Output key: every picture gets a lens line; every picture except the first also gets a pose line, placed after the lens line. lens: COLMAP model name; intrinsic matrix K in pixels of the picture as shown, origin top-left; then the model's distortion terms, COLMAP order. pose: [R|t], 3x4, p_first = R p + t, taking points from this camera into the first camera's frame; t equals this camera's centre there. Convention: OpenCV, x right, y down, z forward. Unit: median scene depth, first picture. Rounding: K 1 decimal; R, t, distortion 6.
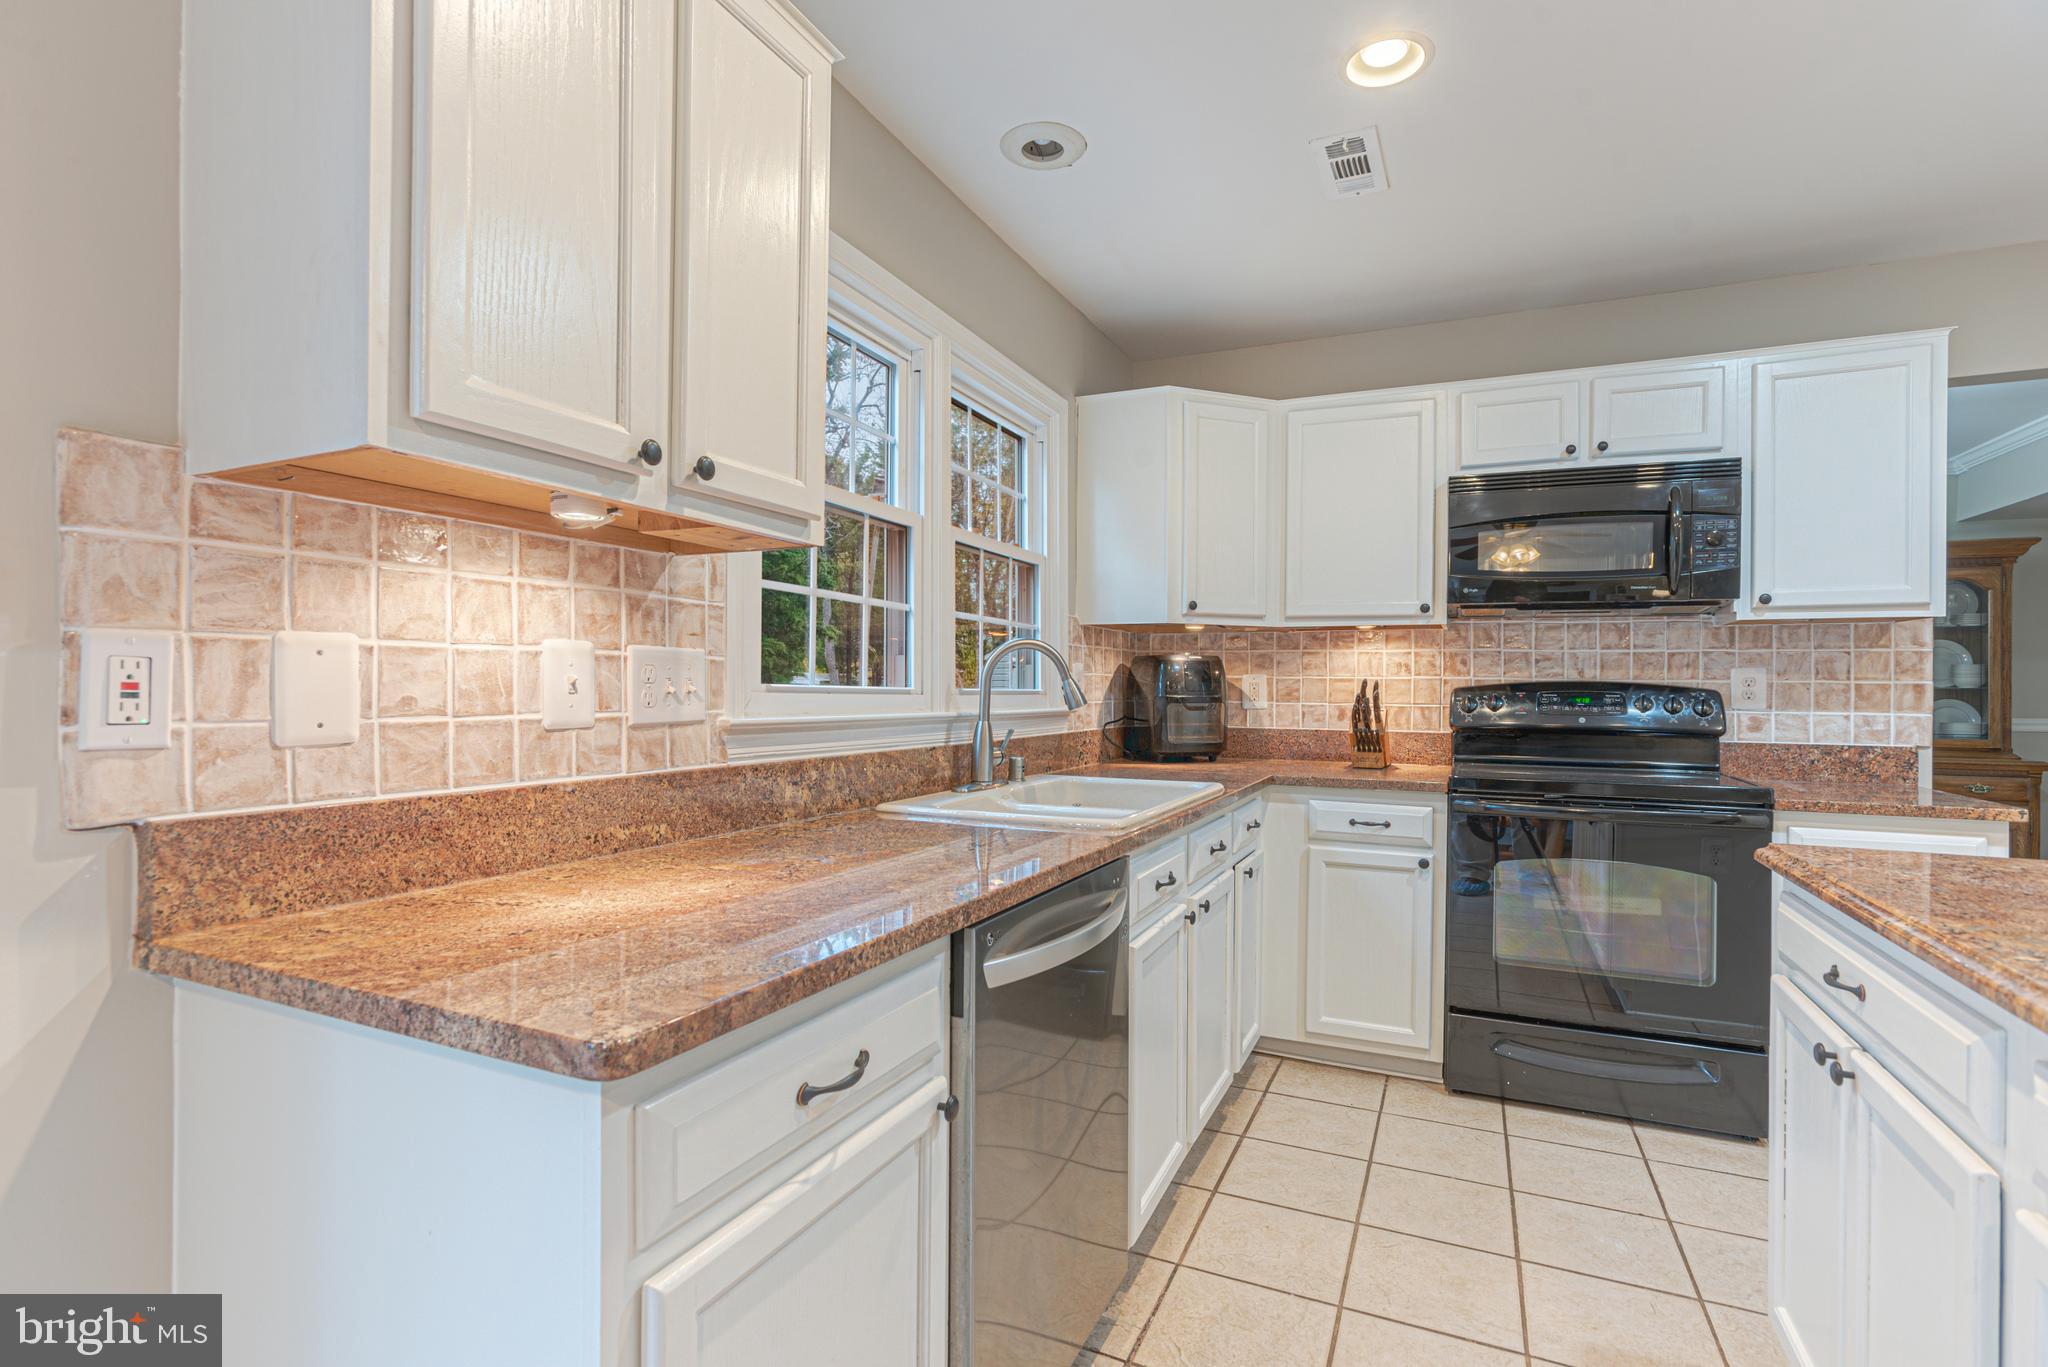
lens RADIAL K [[972.4, 0, 1020.3], [0, 972.4, 681.3], [0, 0, 1]] dist [-0.030128, 0.015804]
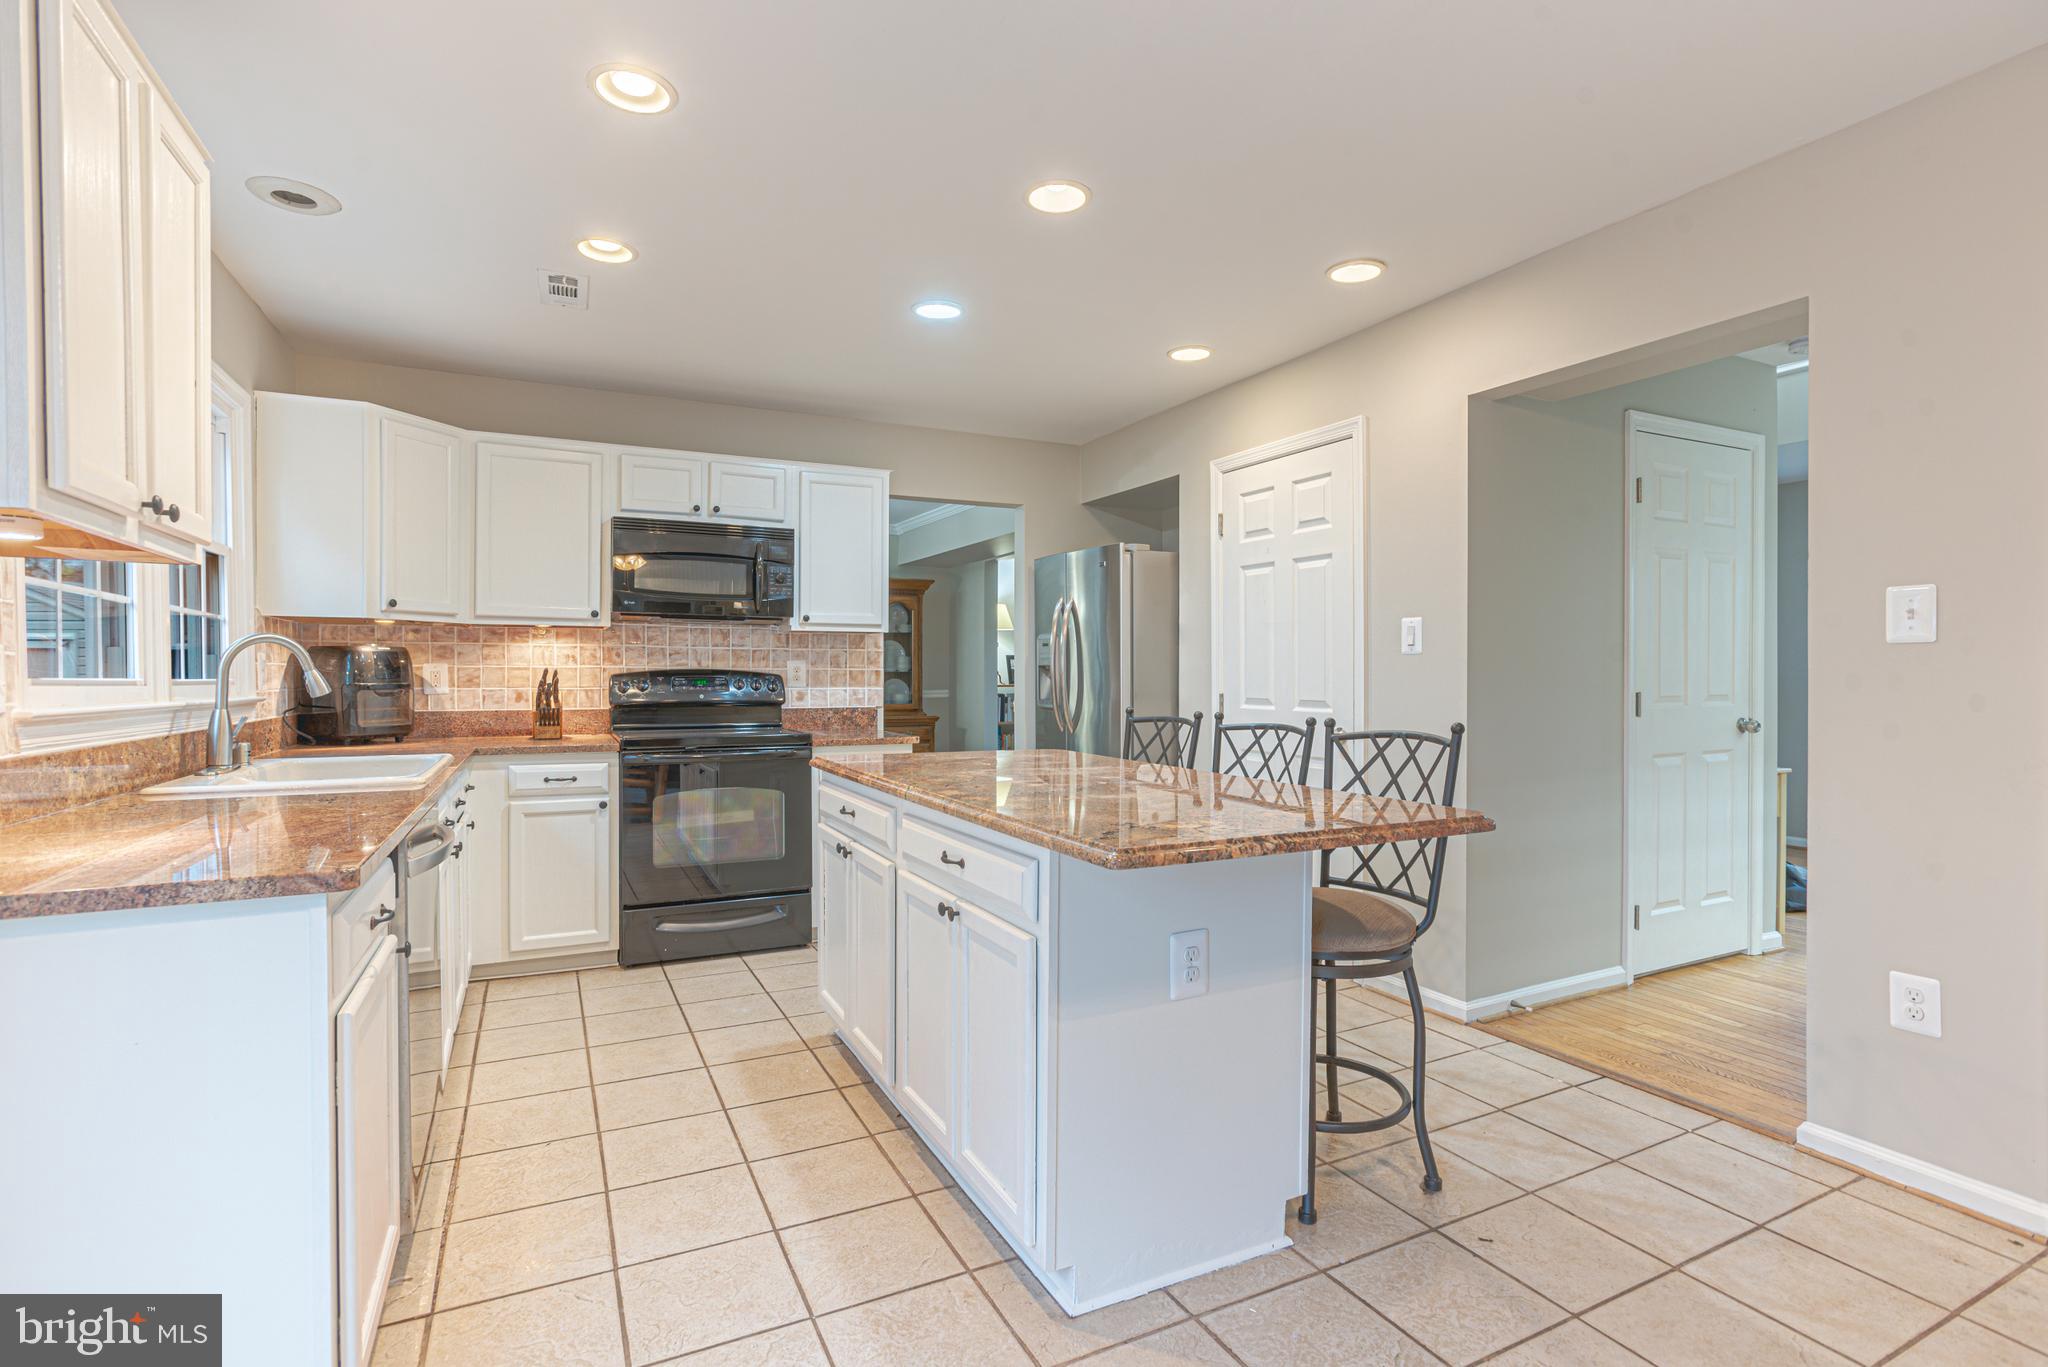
lens RADIAL K [[972.4, 0, 1022.1], [0, 972.4, 687.3], [0, 0, 1]] dist [-0.030128, 0.015804]
pose [[0.625955, -0.017820, 0.779655, -0.271765], [0.000158, 0.999742, 0.022723, -0.006508], [-0.779859, -0.014101, 0.625796, -0.306531]]
